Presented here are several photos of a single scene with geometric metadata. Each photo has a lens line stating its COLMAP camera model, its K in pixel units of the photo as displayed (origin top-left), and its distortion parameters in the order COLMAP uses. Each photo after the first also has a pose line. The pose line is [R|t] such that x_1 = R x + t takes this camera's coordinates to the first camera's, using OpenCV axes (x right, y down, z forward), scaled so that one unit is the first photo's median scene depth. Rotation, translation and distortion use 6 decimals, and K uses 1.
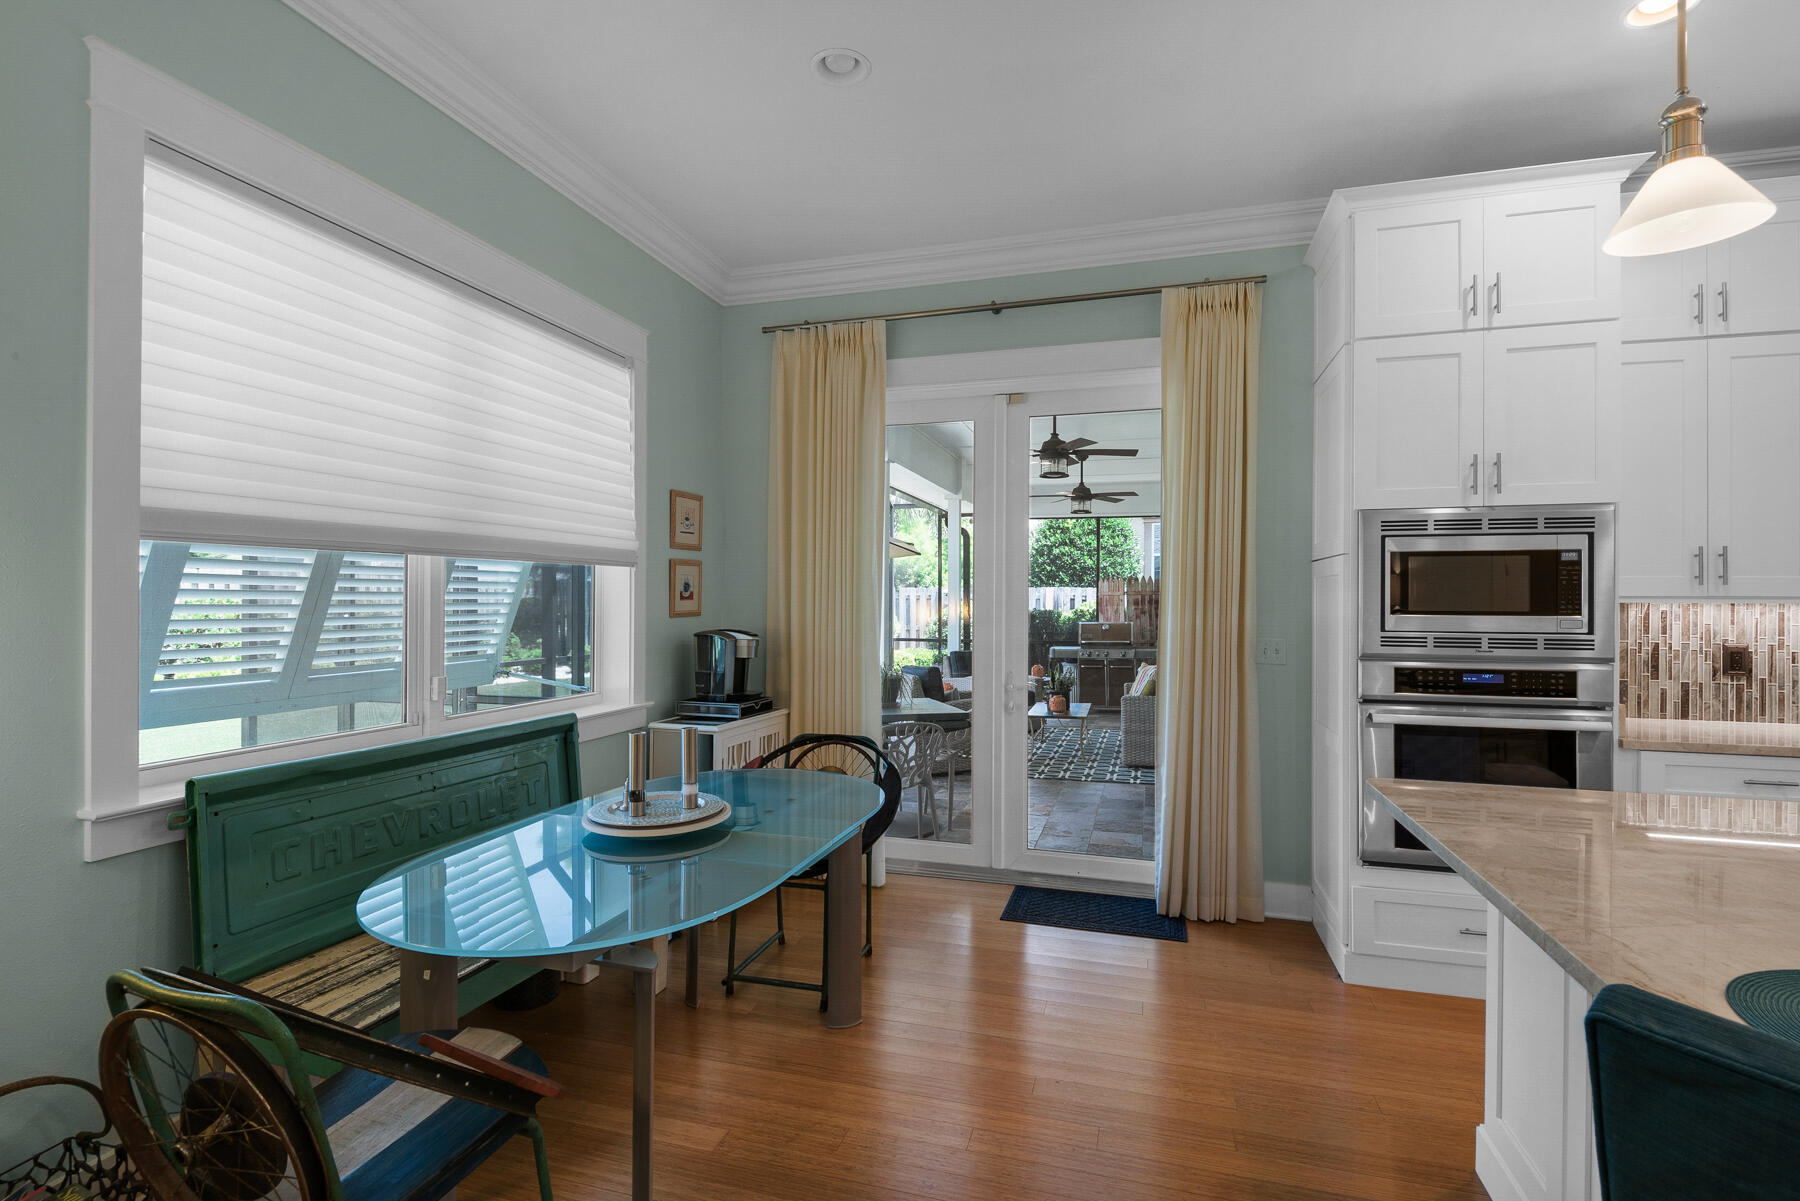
lens RADIAL K [[838.1, 0, 900.8], [0, 838.1, 596.0], [0, 0, 1]] dist [0.008175, -0.012003]
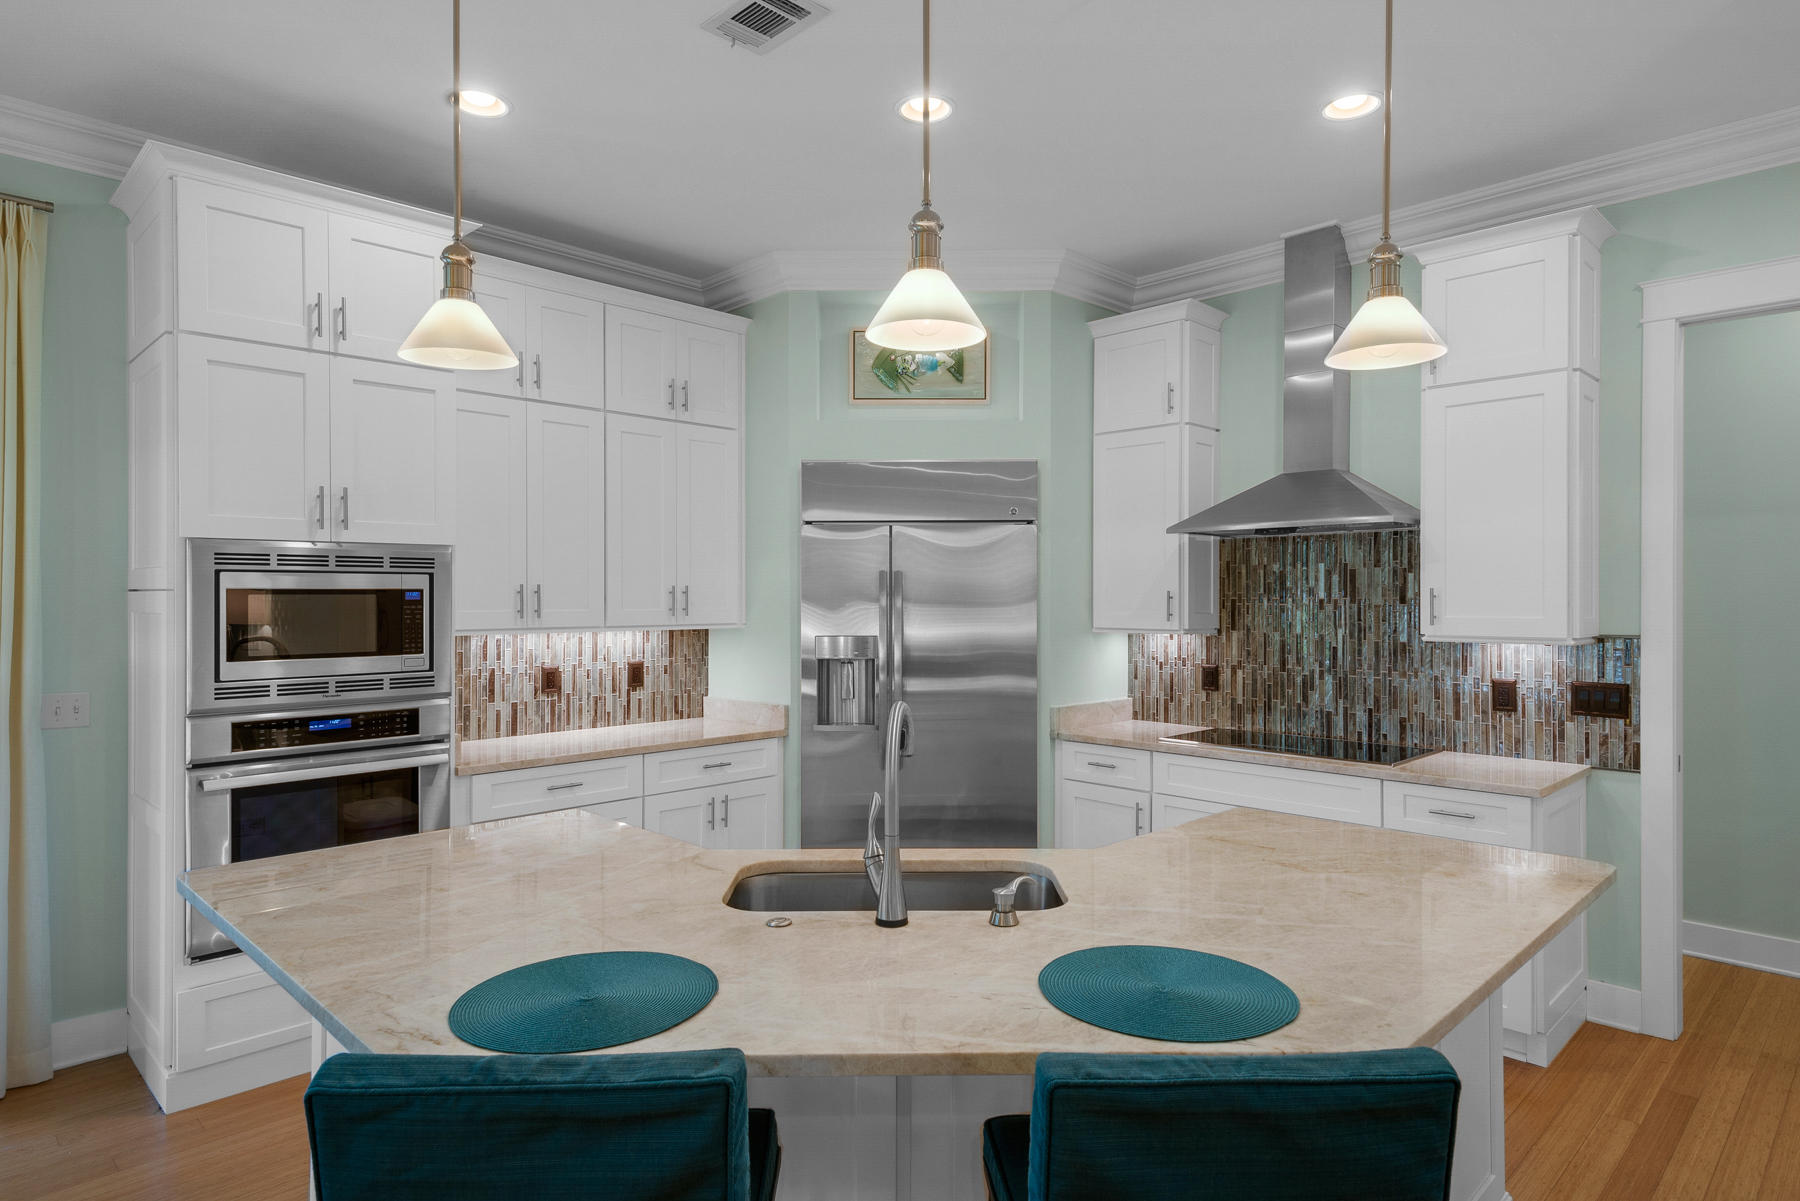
lens RADIAL K [[1015.8, 0, 900.0], [0, 1015.8, 600.5], [0, 0, 1]] dist [0.047001, -0.028378]
pose [[0.475033, -0.009523, 0.879916, -0.016571], [-0.001583, 0.999931, 0.011676, -0.050075], [-0.879966, -0.006939, 0.474985, -0.100539]]
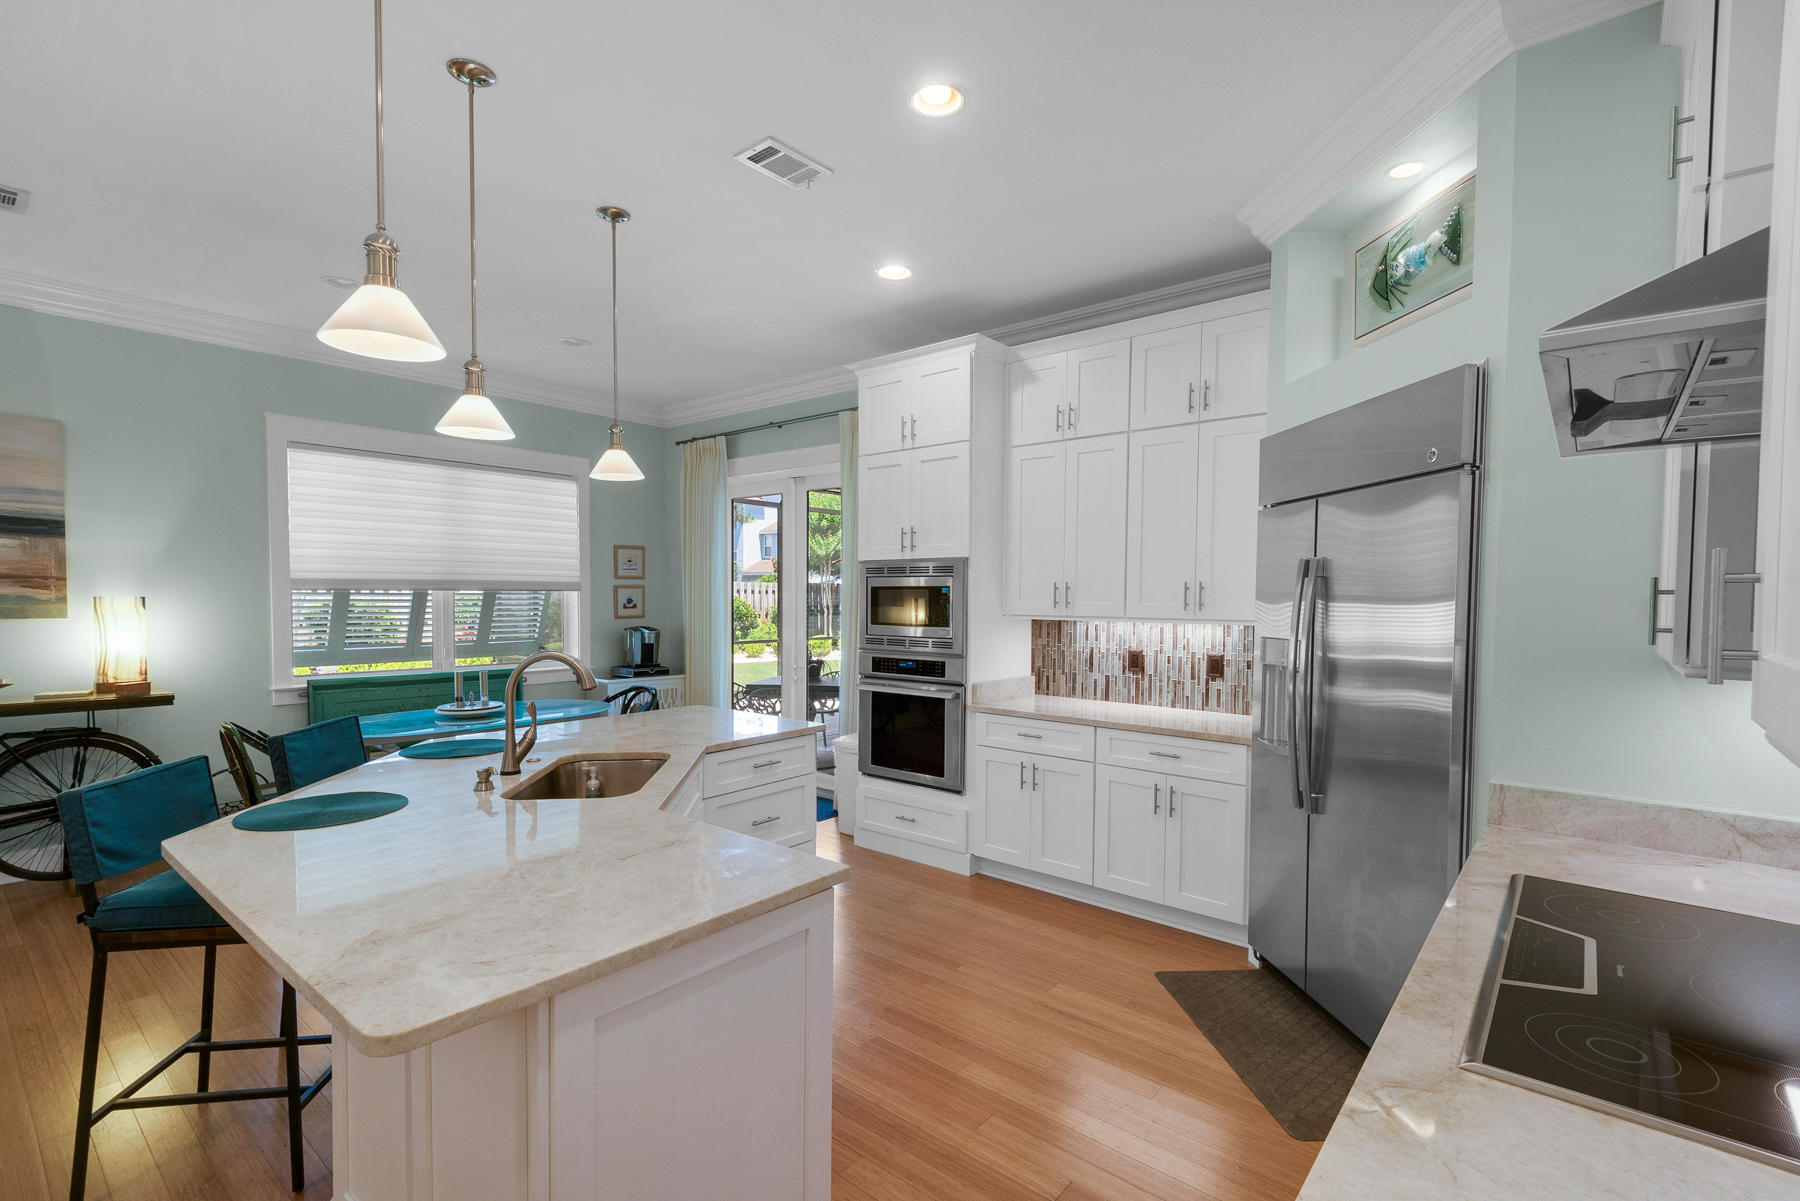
lens RADIAL K [[824.0, 0, 907.1], [0, 824.0, 622.5], [0, 0, 1]] dist [0.033741, -0.016287]
pose [[0.920724, 0.014617, -0.389941, 1.182781], [0.000575, 0.999246, 0.038815, -0.041325], [0.390214, -0.035962, 0.920021, -0.426705]]
